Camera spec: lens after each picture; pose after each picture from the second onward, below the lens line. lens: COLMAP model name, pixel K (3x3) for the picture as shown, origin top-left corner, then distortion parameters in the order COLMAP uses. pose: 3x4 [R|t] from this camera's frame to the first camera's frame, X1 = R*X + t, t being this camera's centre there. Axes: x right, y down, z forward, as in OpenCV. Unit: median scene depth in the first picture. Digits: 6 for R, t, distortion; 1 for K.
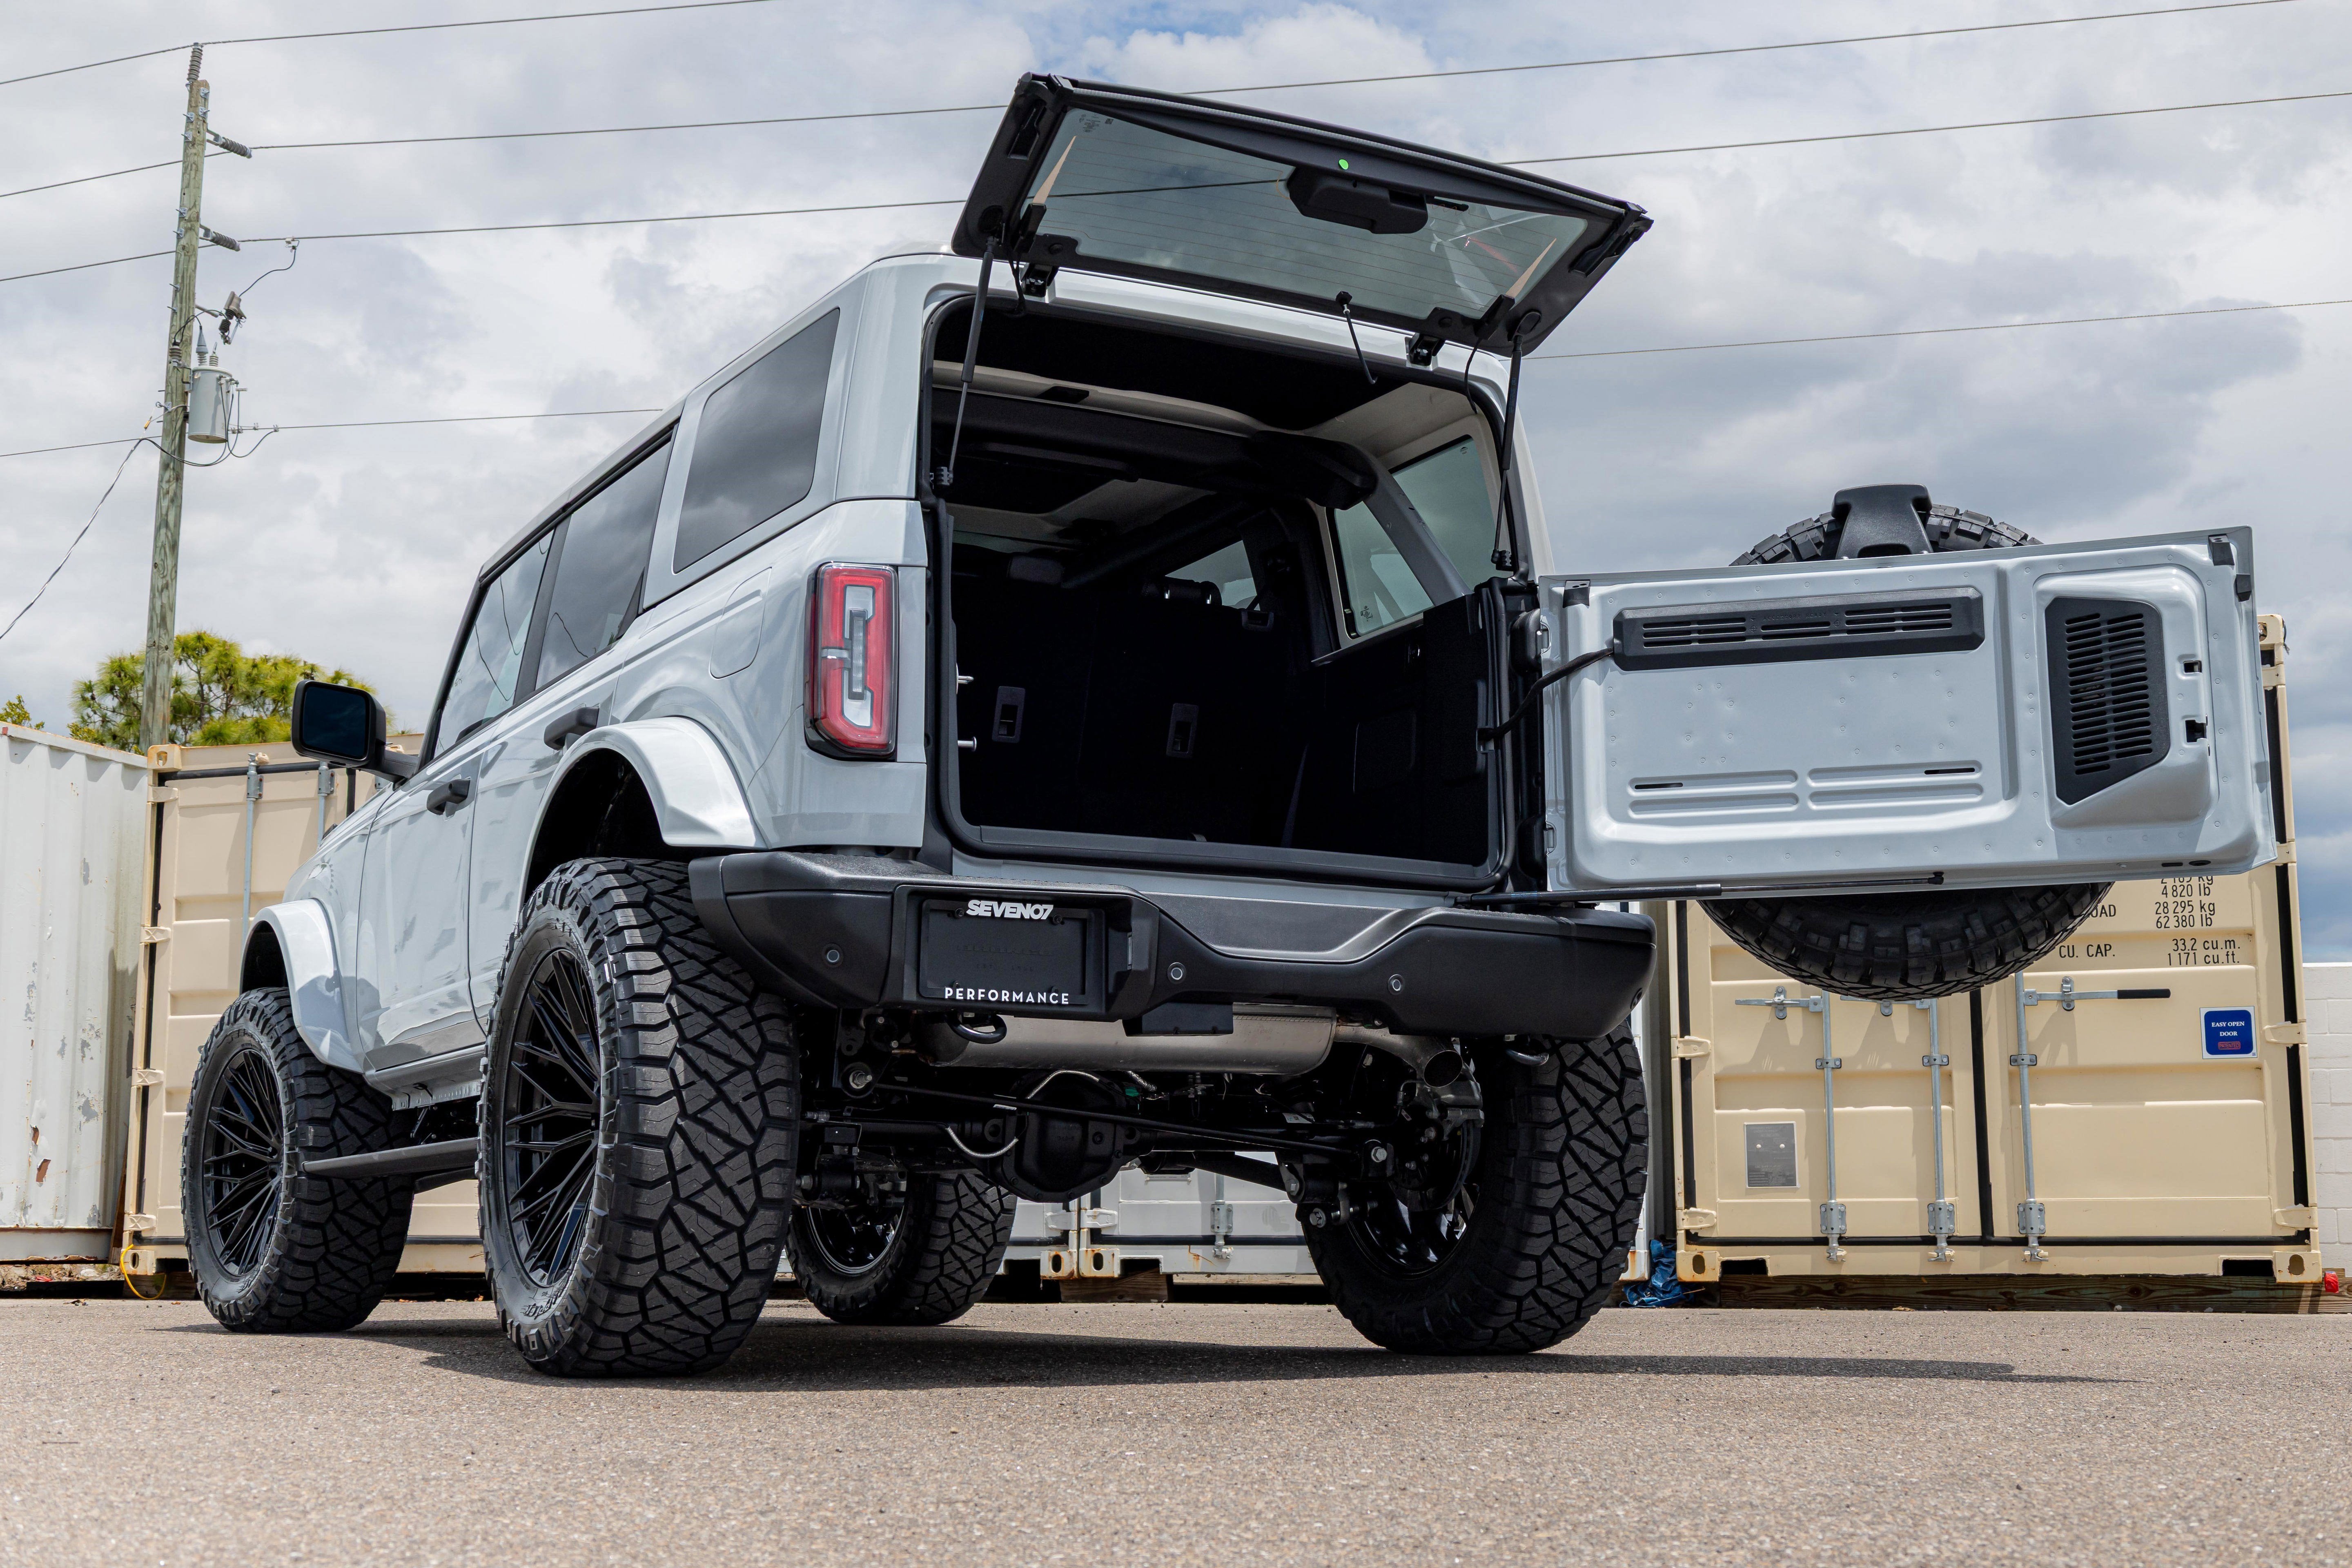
lens RADIAL K [[3028.8, 0, 1293.3], [0, 3028.8, 819.8], [0, 0, 1]] dist [-0.021152, -0.045363]
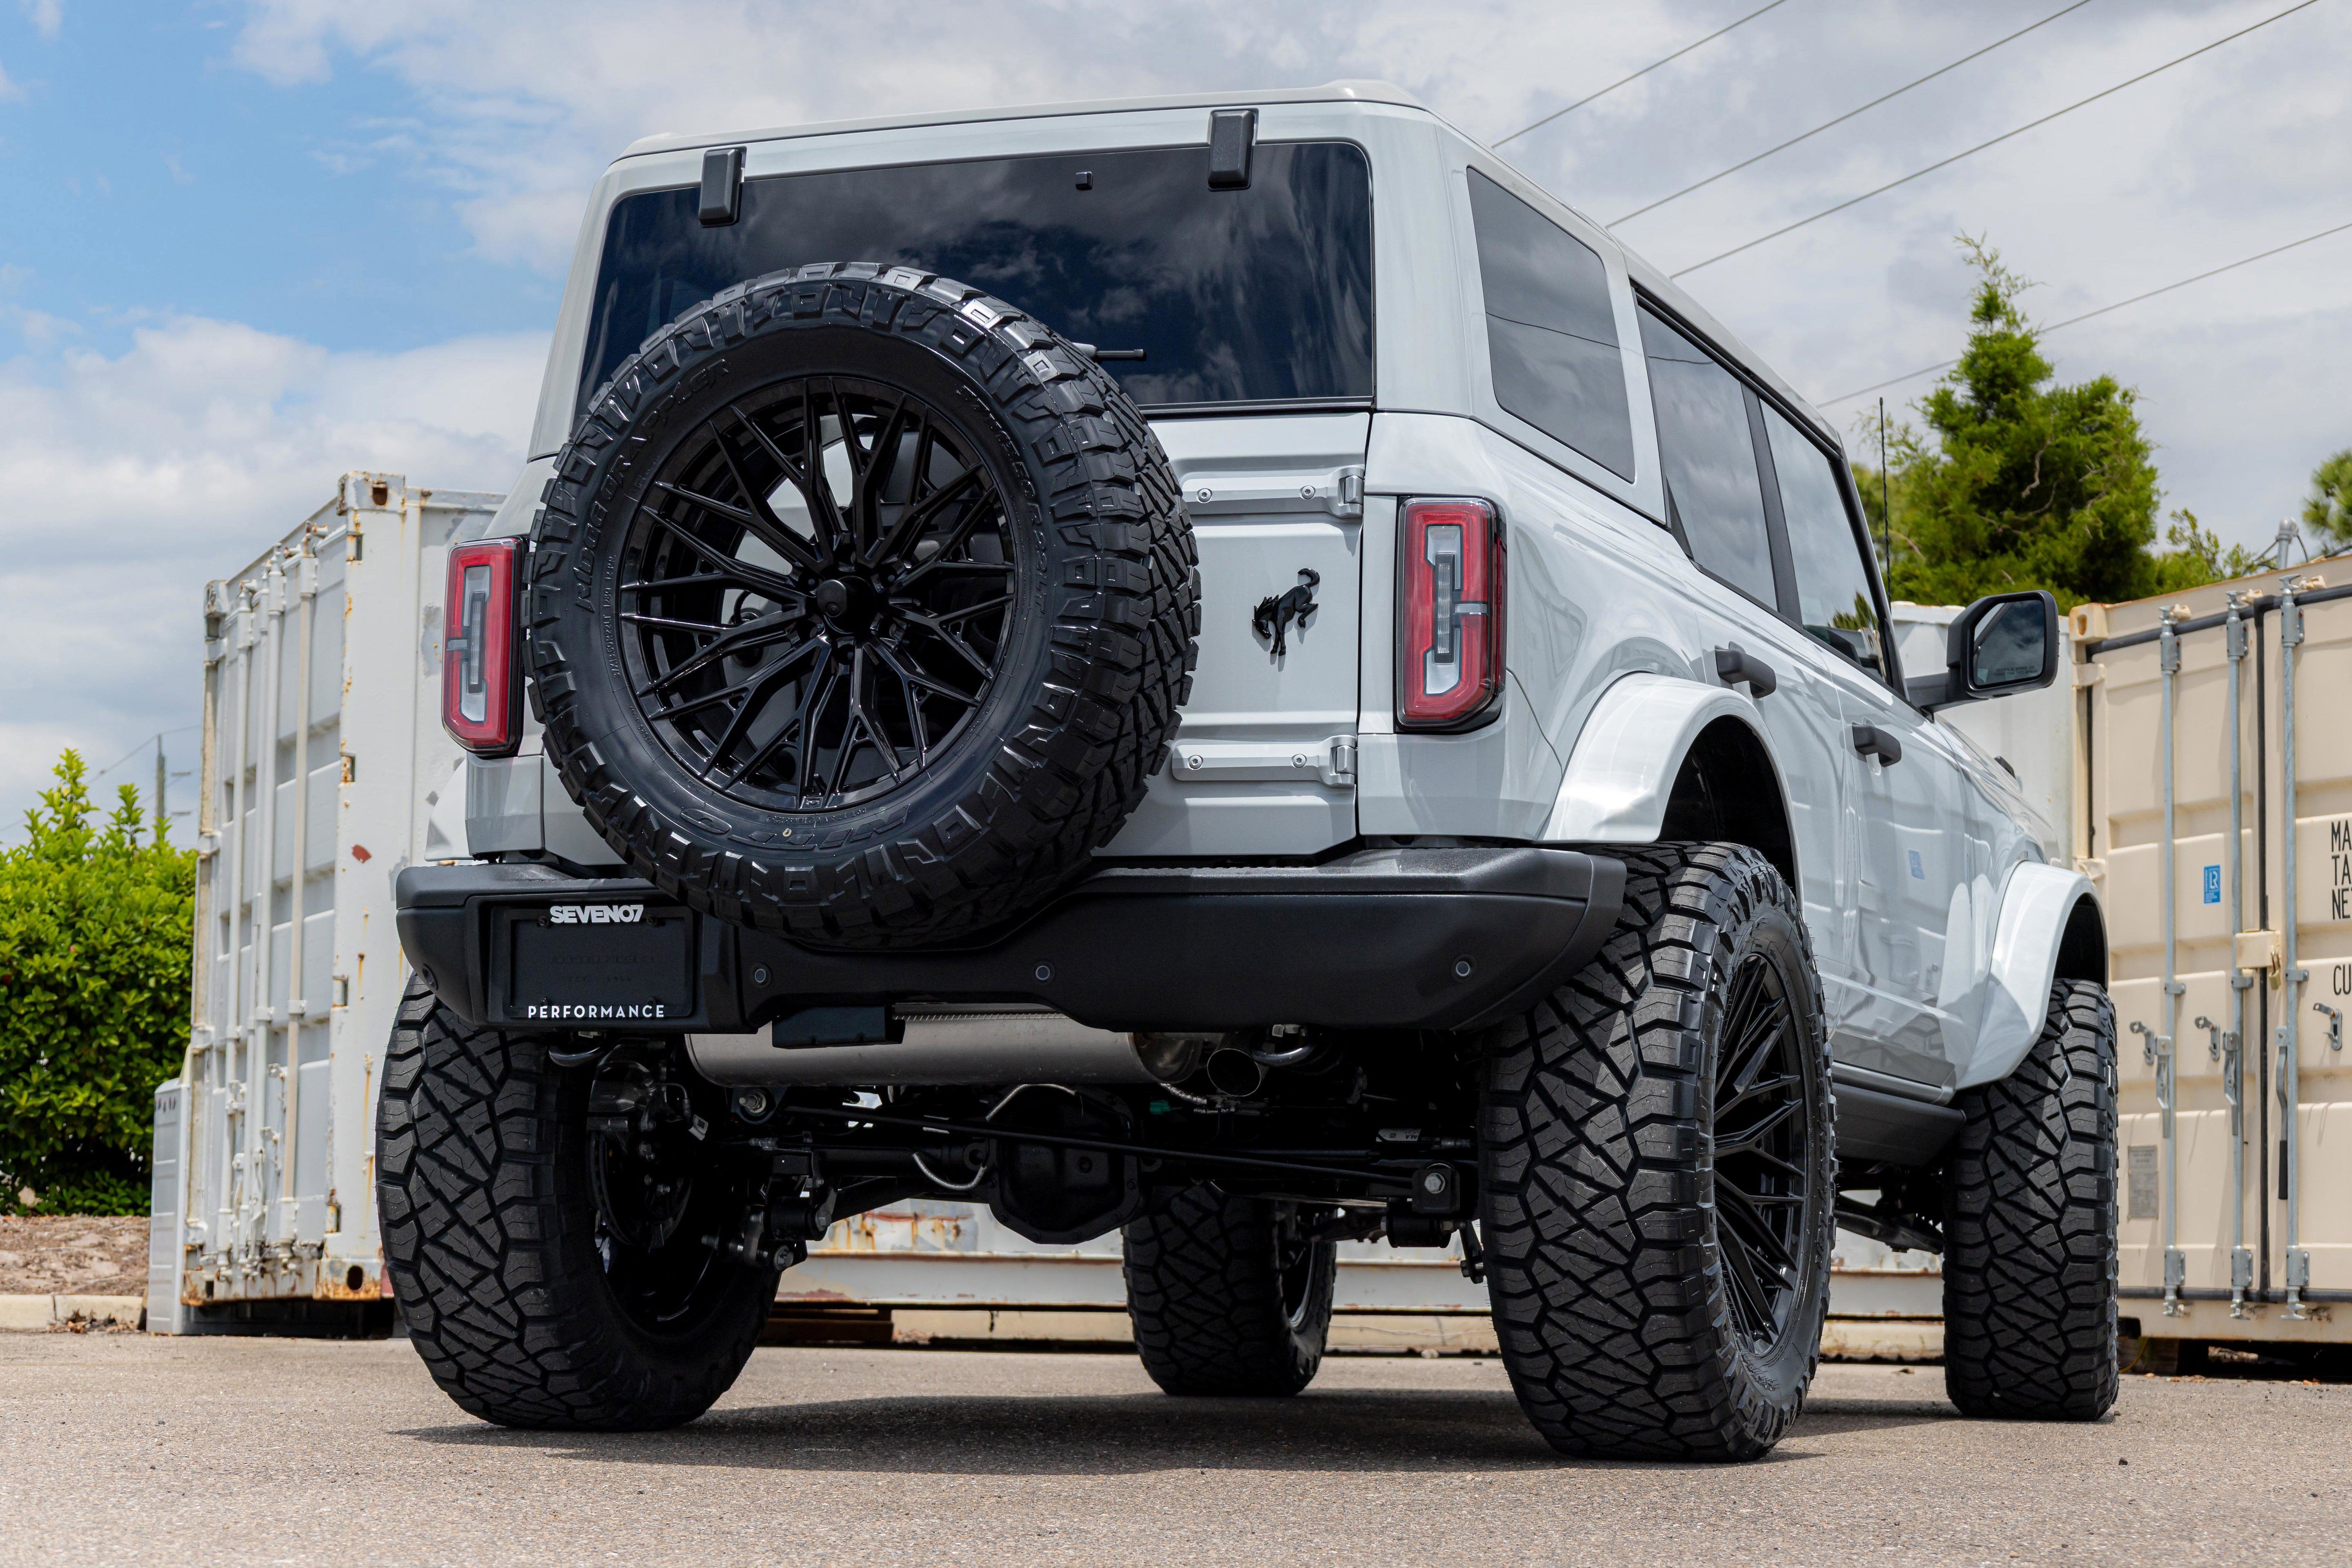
lens RADIAL K [[5020.5, 0, 1105.3], [0, 5020.5, 858.5], [0, 0, 1]] dist [-0.021761, -0.063940]
pose [[0.605563, -0.053898, -0.793970, 0.942199], [0.094383, 0.995526, 0.004405, 0.017170], [0.790181, -0.077604, 0.607941, 0.187894]]
